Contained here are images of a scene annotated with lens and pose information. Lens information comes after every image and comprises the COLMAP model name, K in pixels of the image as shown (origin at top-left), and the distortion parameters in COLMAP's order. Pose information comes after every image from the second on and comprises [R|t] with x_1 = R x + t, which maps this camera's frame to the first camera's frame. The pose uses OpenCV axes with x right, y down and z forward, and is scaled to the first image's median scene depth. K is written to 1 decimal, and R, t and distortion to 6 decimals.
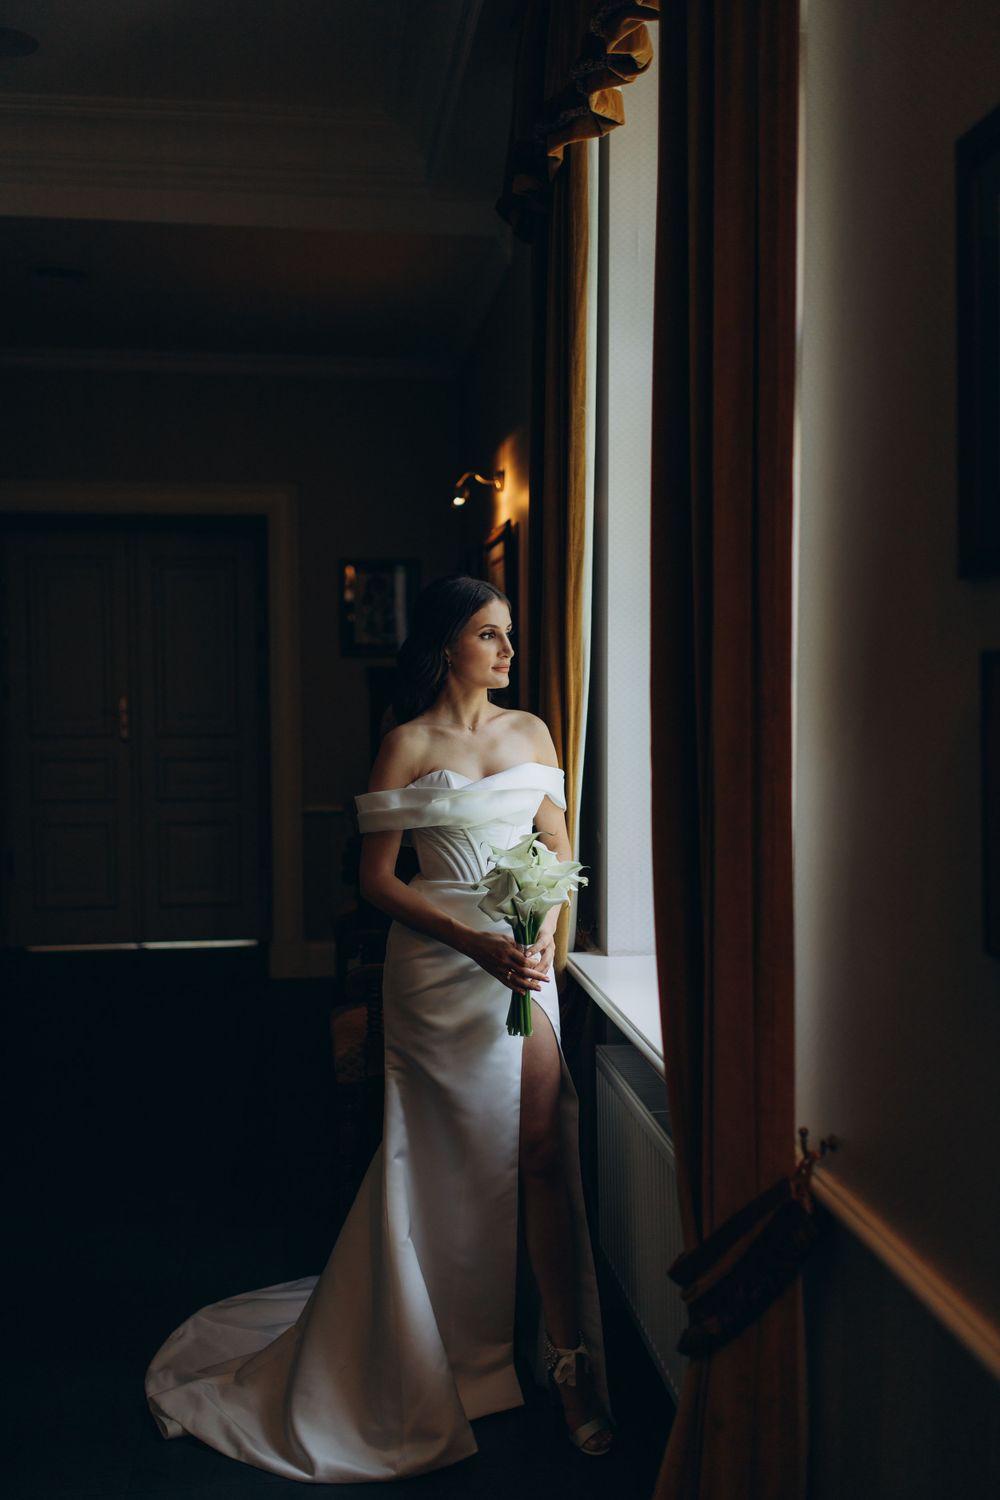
lens RADIAL K [[1411.6, 0, 495.1], [0, 1411.6, 740.1], [0, 0, 1]] dist [-0.009864, 0.000000]
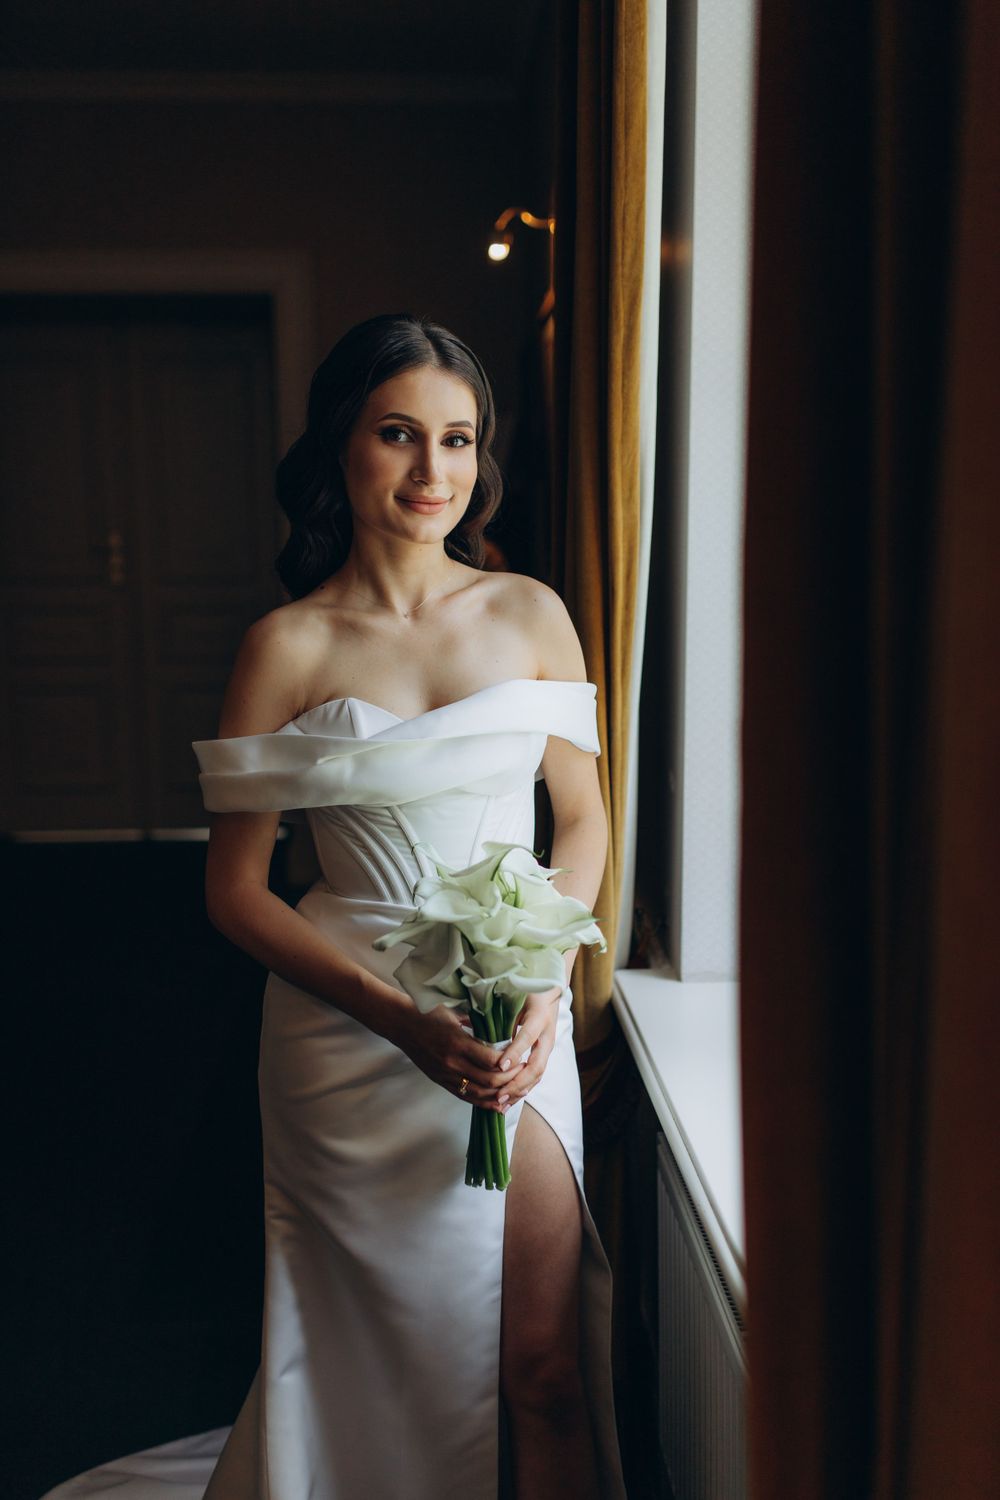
lens RADIAL K [[1411.6, 0, 499.6], [0, 1411.6, 715.3], [0, 0, 1]] dist [-0.009864, 0.000000]
pose [[0.995950, 0.003593, -0.089833, 0.066260], [0.006306, 0.993948, 0.109668, -0.029523], [0.089683, -0.109791, 0.989900, 0.469768]]
